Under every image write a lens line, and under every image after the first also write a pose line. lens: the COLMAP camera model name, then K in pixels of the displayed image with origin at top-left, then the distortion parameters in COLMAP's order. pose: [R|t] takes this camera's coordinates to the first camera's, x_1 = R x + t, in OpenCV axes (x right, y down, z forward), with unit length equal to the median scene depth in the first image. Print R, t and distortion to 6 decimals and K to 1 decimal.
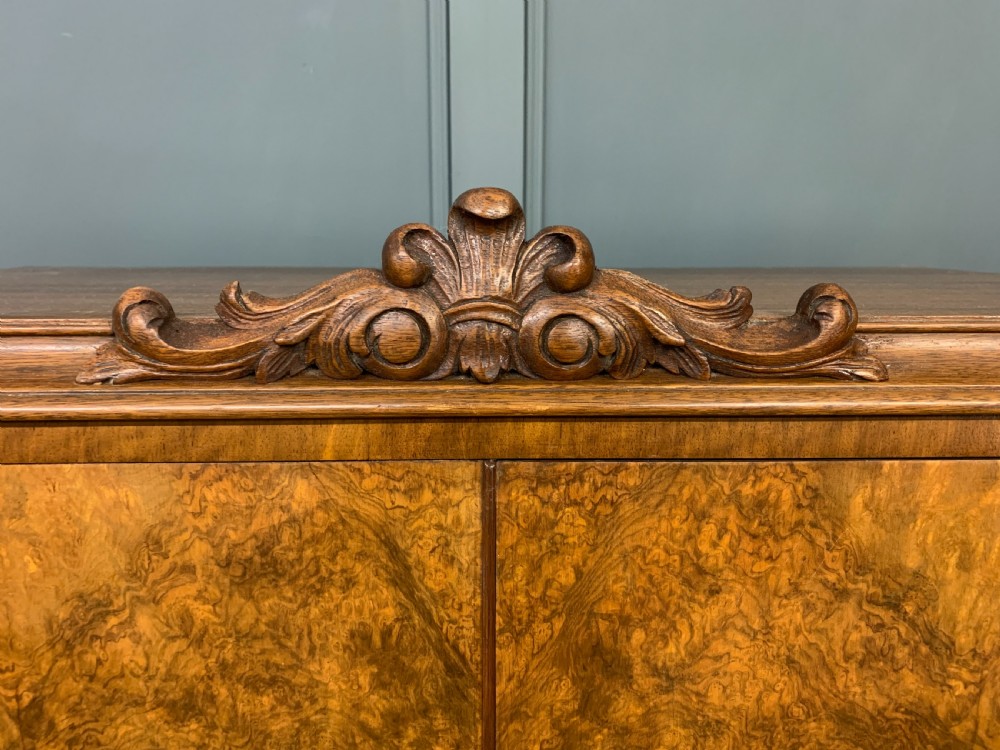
lens RADIAL K [[770.5, 0, 500.0], [0, 770.5, 375.0], [0, 0, 1]] dist [0.076586, -0.108179]
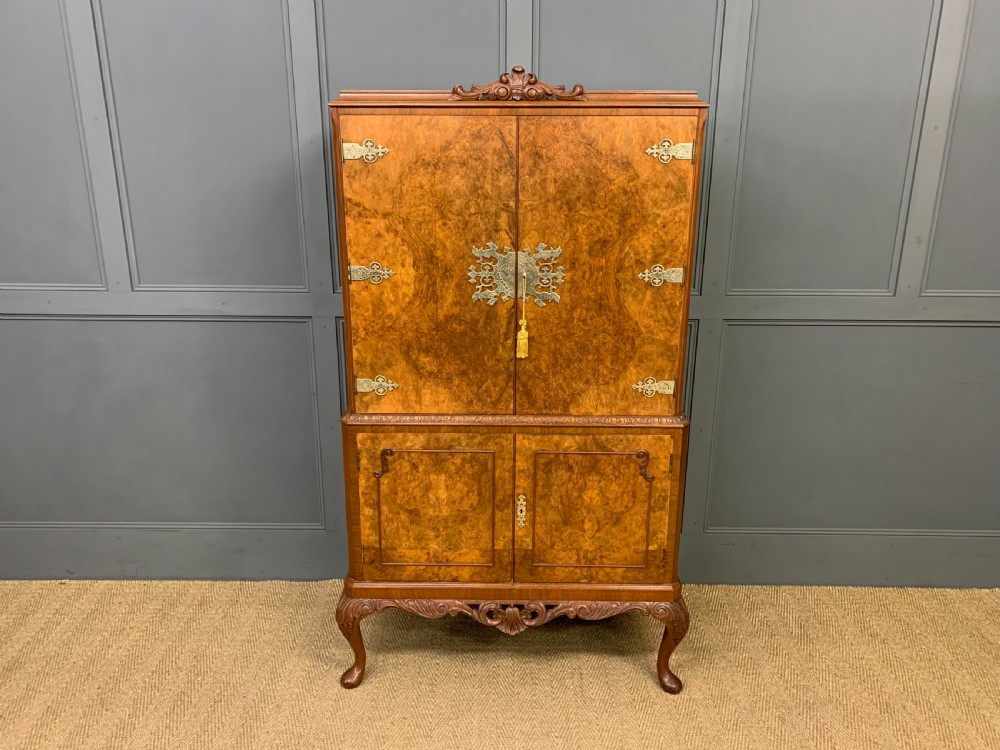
lens RADIAL K [[754.5, 0, 498.1], [0, 754.5, 369.5], [0, 0, 1]] dist [0.109105, -0.223841]
pose [[0.999648, 0.010703, -0.024257, -0.004342], [-0.008032, 0.994157, 0.107643, 1.310831], [0.025267, -0.107410, 0.993894, -4.601520]]
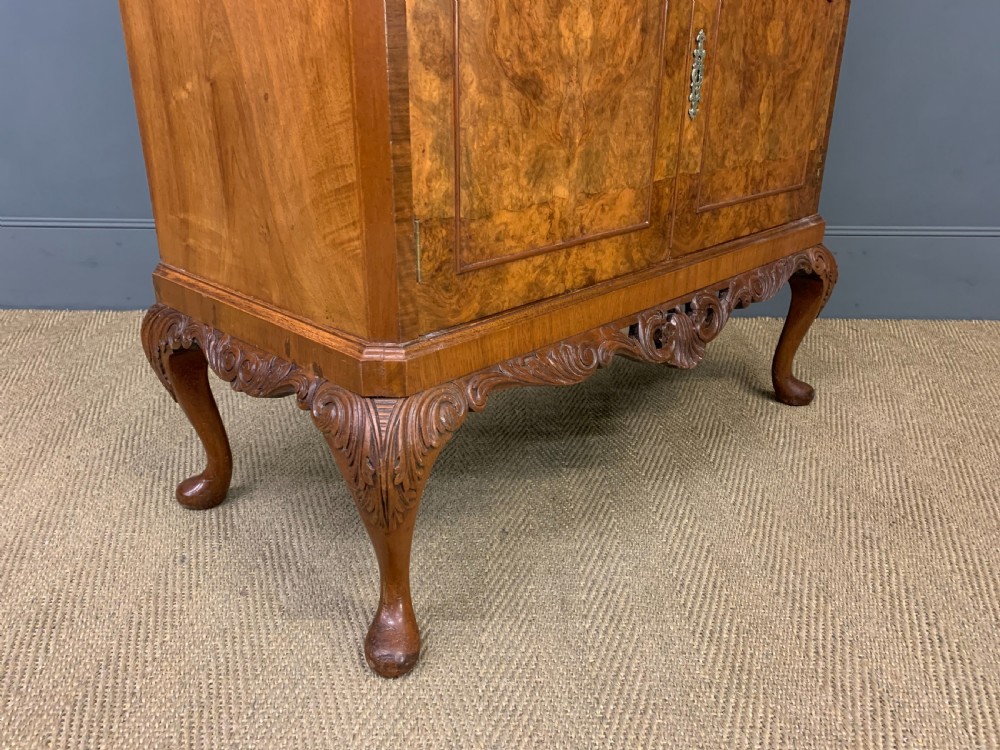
lens RADIAL K [[770.5, 0, 500.0], [0, 770.5, 375.0], [0, 0, 1]] dist [0.076586, -0.108179]
pose [[0.705100, -0.264209, 0.658048, -2.552037], [0.123215, 0.959528, 0.253229, 3.362454], [-0.698321, -0.097470, 0.709117, -0.147887]]
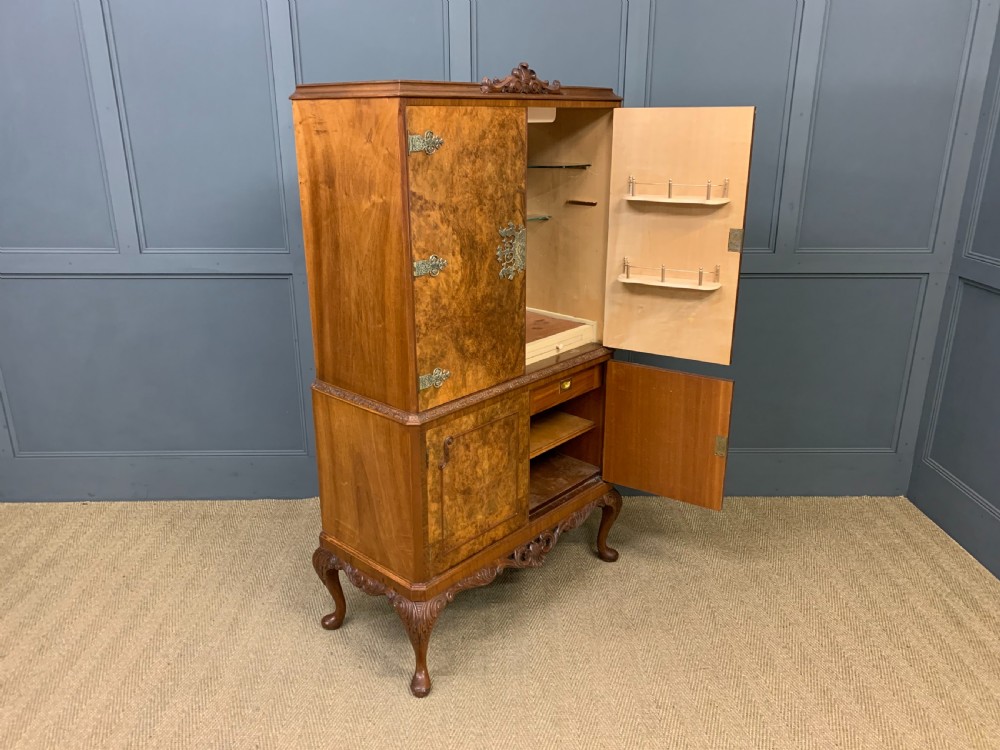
lens RADIAL K [[767.6, 0, 505.2], [0, 767.6, 372.0], [0, 0, 1]] dist [0.128855, -0.394246]
pose [[0.680036, -0.232895, 0.695205, -4.915658], [0.131907, 0.971599, 0.196458, 0.921574], [-0.721215, -0.041896, 0.691443, -3.281115]]
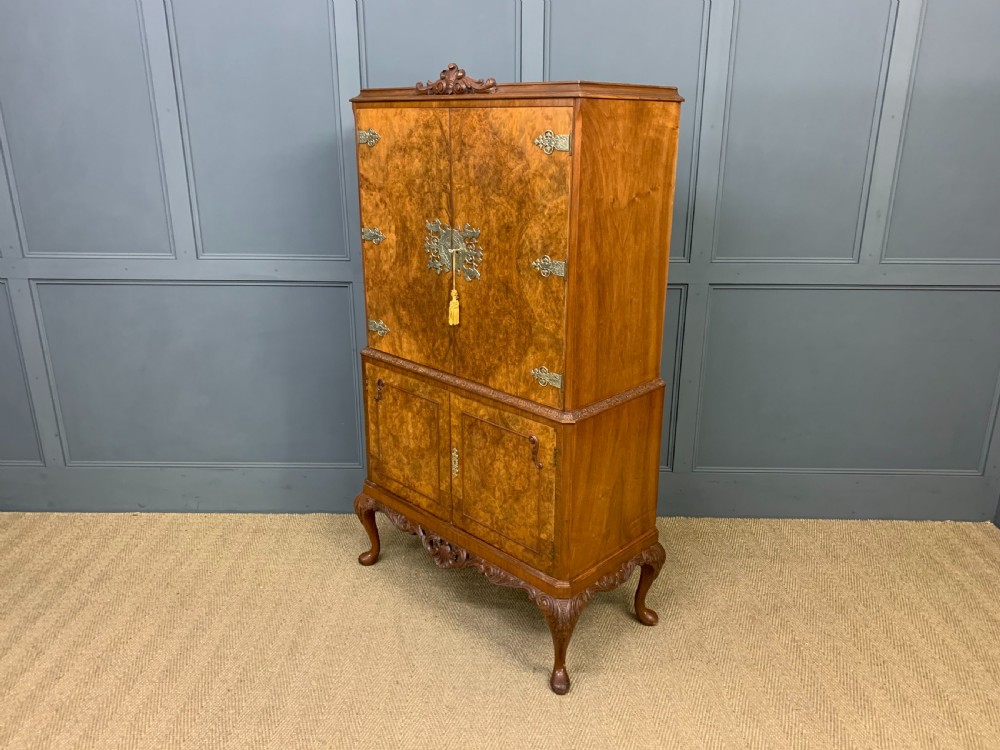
lens RADIAL K [[770.5, 0, 500.0], [0, 770.5, 375.0], [0, 0, 1]] dist [0.076586, -0.108179]
pose [[0.703380, 0.225652, -0.674046, 4.917443], [-0.129775, 0.973102, 0.190345, 0.949325], [0.698867, -0.046411, 0.713744, -3.284987]]
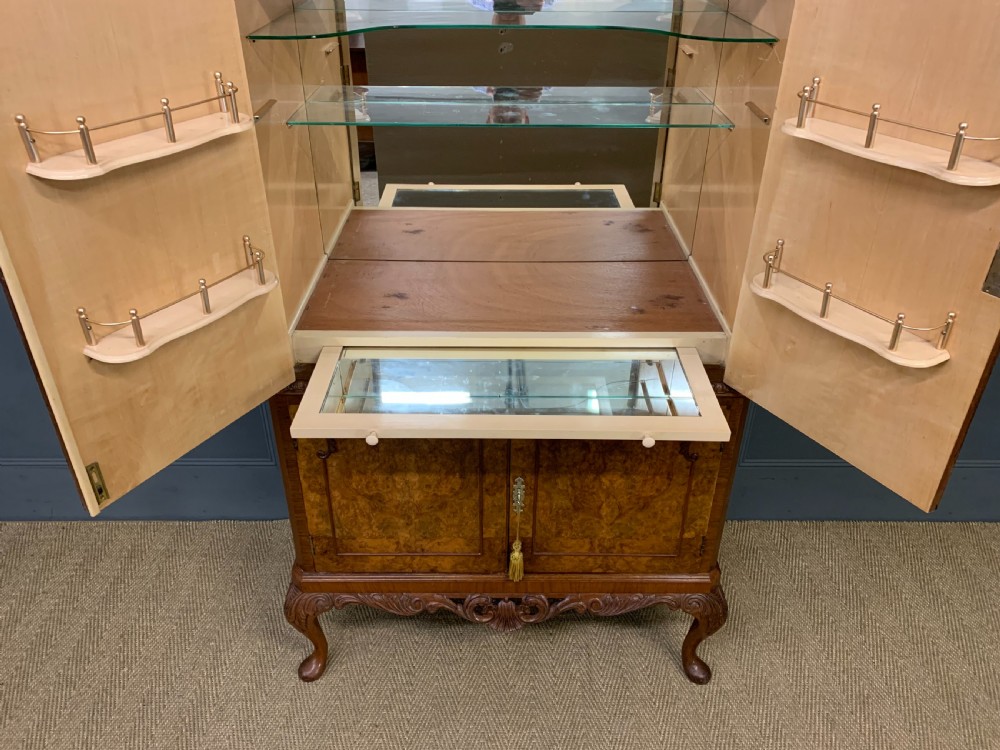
lens RADIAL K [[770.5, 0, 500.0], [0, 770.5, 375.0], [0, 0, 1]] dist [0.076586, -0.108179]
pose [[0.999926, 0.009889, -0.007058, -0.040751], [-0.006600, 0.929876, 0.367813, 0.687155], [0.010200, -0.367739, 0.929873, -2.714122]]
